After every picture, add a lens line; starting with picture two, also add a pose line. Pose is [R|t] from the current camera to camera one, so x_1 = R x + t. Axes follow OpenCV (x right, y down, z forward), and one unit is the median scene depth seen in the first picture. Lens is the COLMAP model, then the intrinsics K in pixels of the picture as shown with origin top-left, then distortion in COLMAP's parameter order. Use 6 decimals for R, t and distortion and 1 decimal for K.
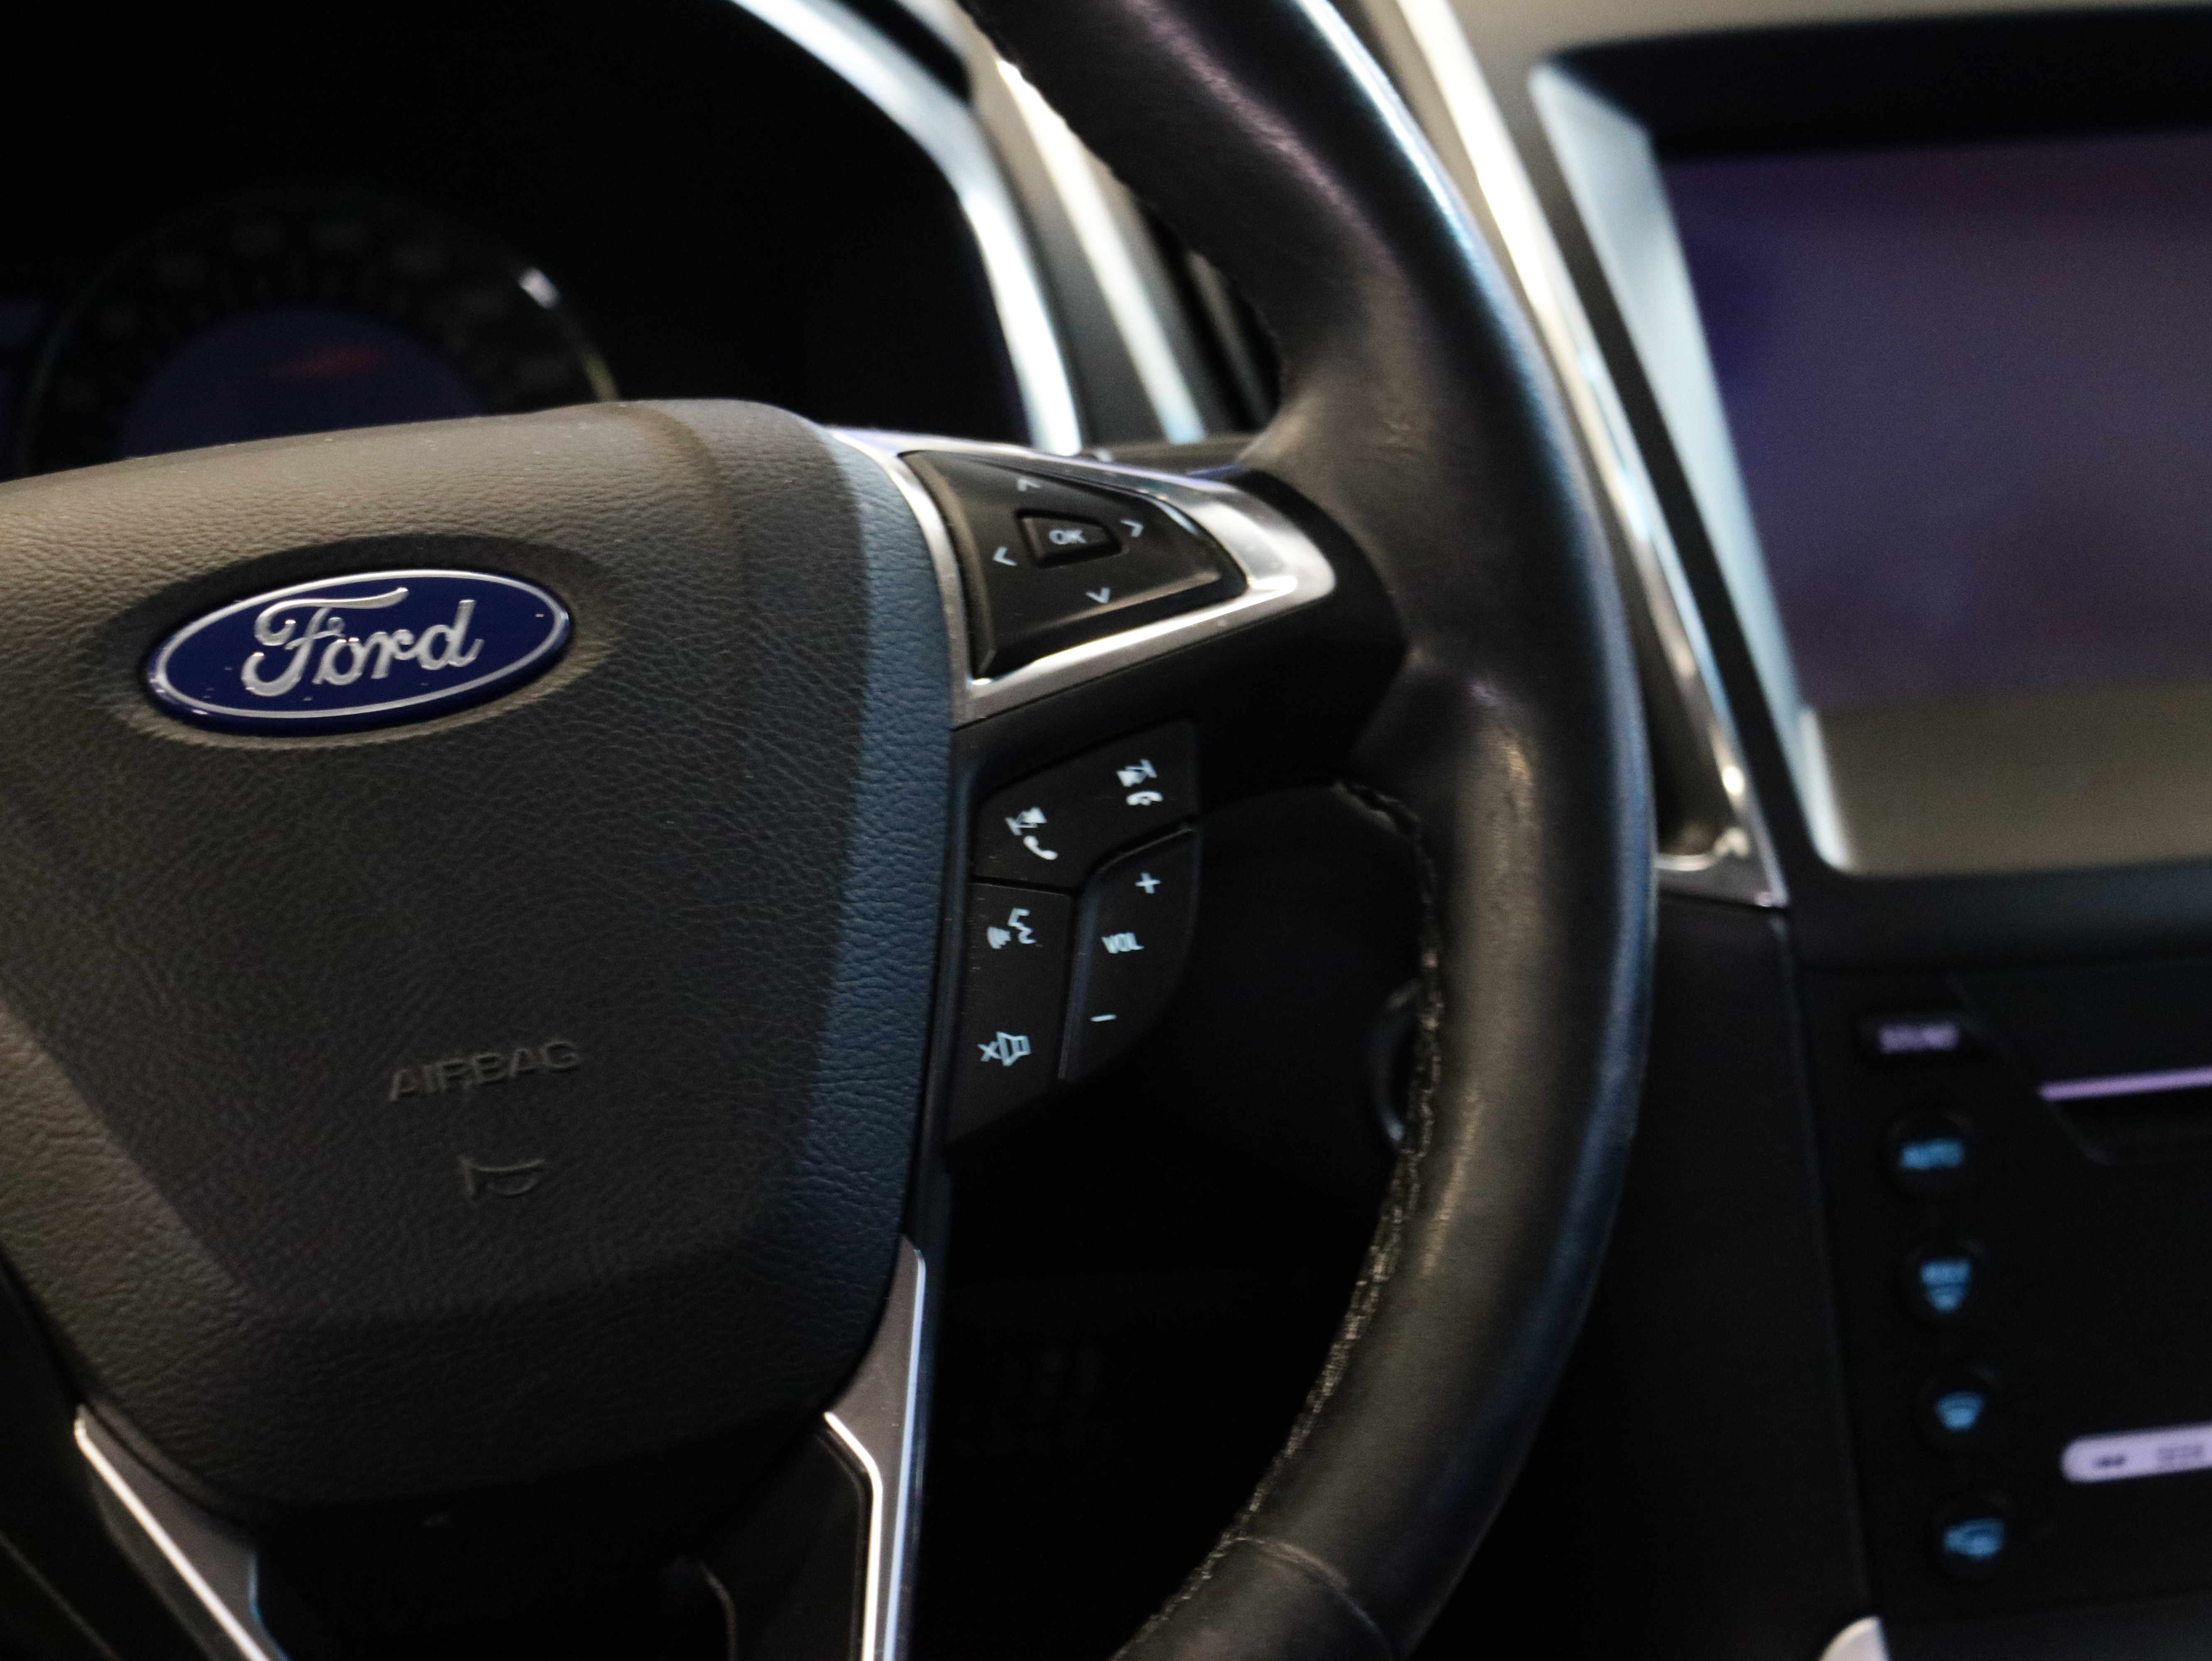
lens RADIAL K [[7305.8, 0, 1106.0], [0, 7305.8, 830.5], [0, 0, 1]] dist [0.026799, -1.500195]
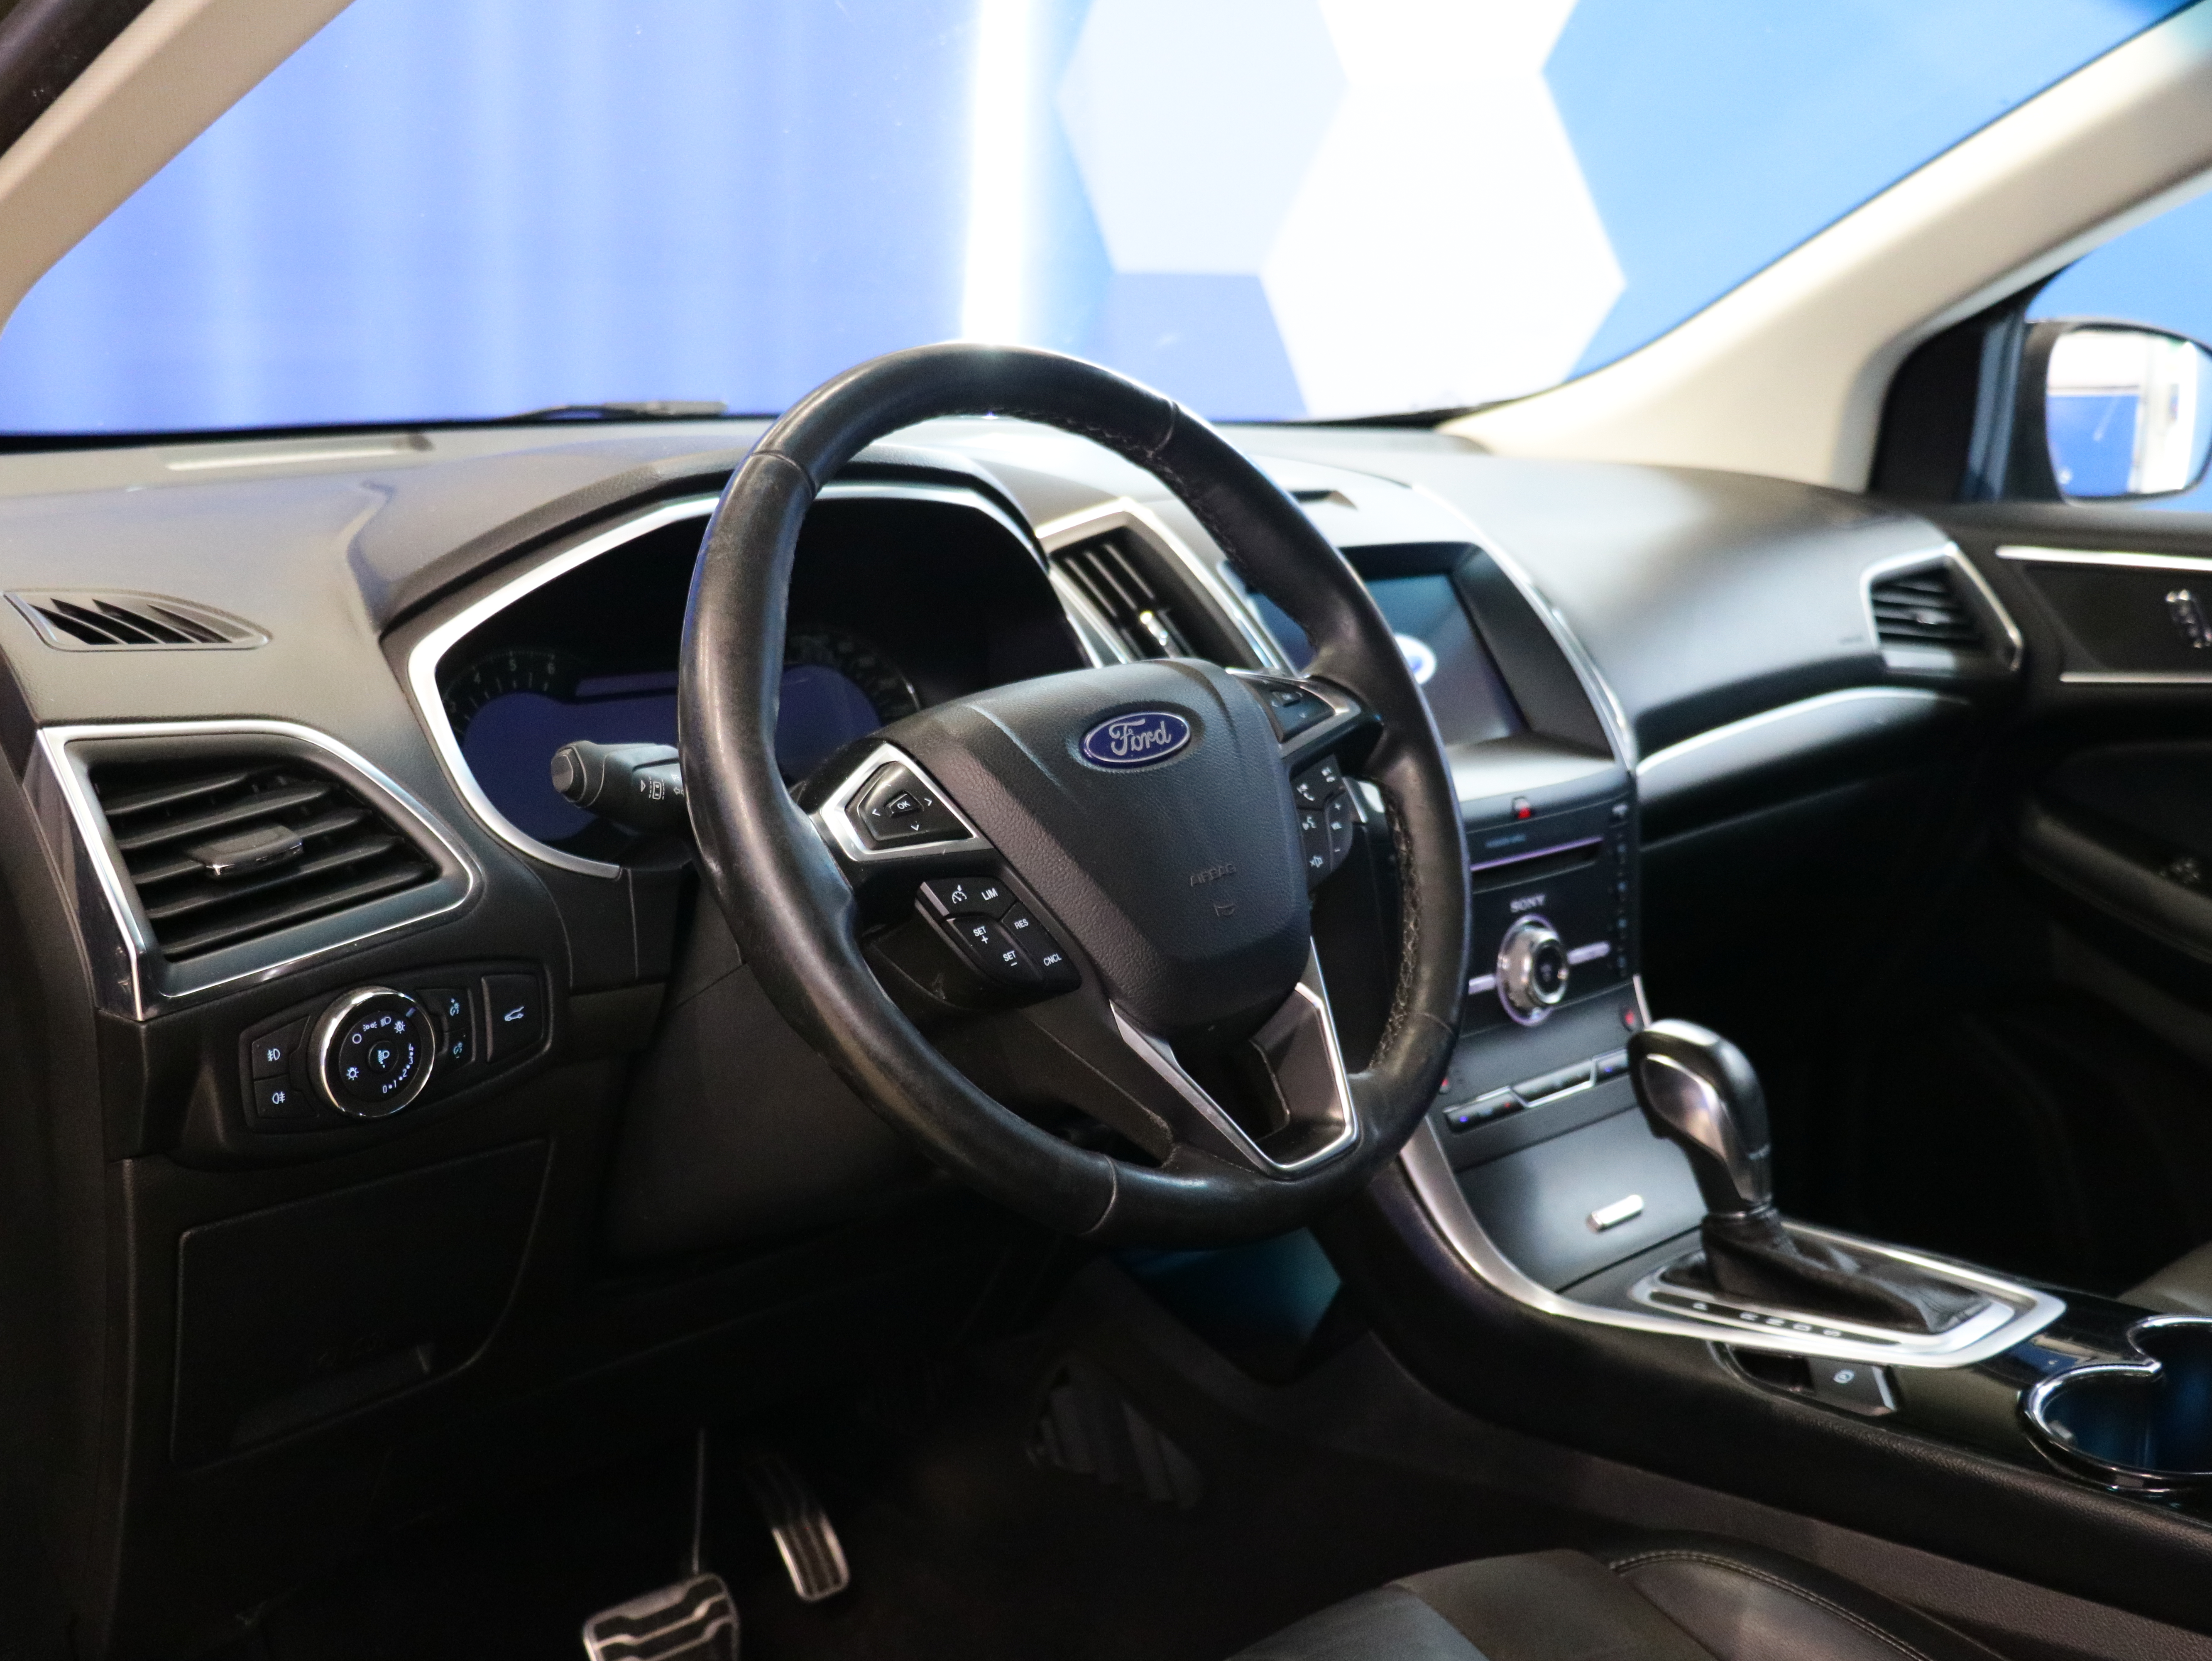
lens RADIAL K [[2347.5, 0, 1106.0], [0, 2347.5, 830.5], [0, 0, 1]] dist [-0.012340, 0.022438]
pose [[0.929287, -0.073235, 0.362026, -0.435798], [0.085926, 0.996119, -0.019058, 0.027411], [-0.359225, 0.048818, 0.931973, 0.120121]]
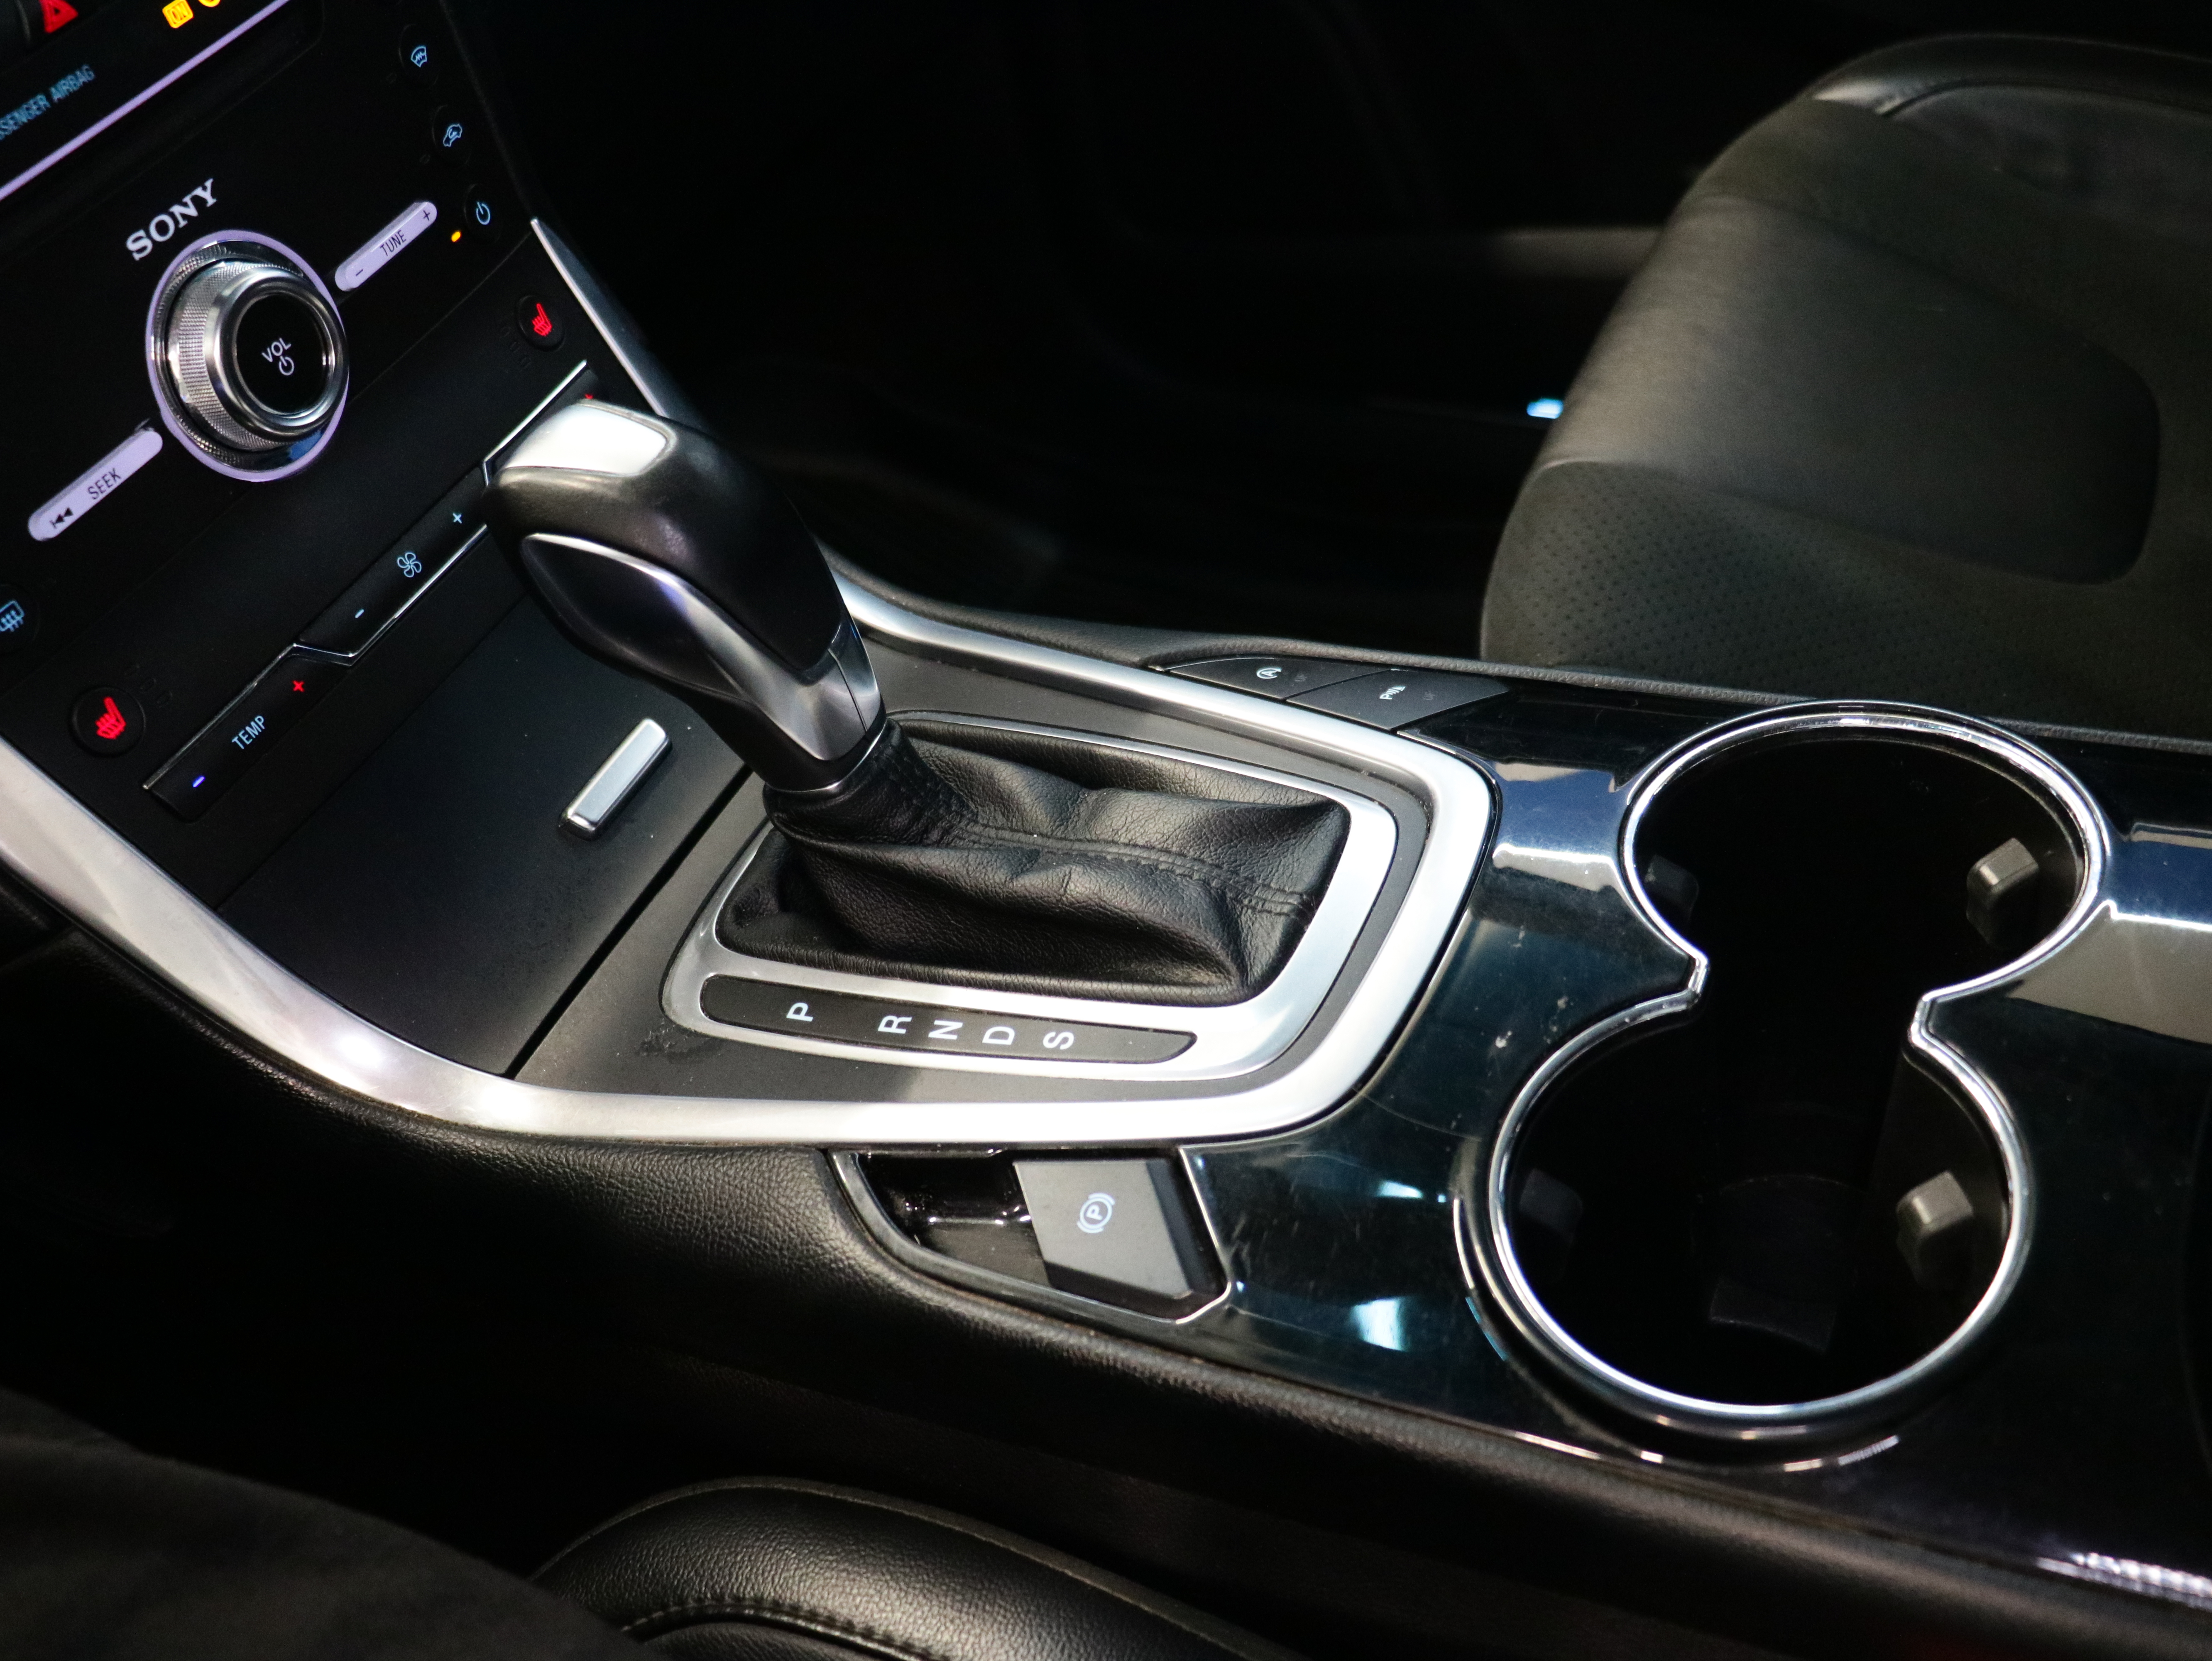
lens RADIAL K [[2269.6, 0, 1106.0], [0, 2269.6, 830.5], [0, 0, 1]] dist [-0.050974, 0.041934]
pose [[0.722164, -0.555829, 0.411743, 0.087059], [0.325645, 0.798343, 0.506561, -0.017409], [-0.610274, -0.231738, 0.757538, 0.656787]]
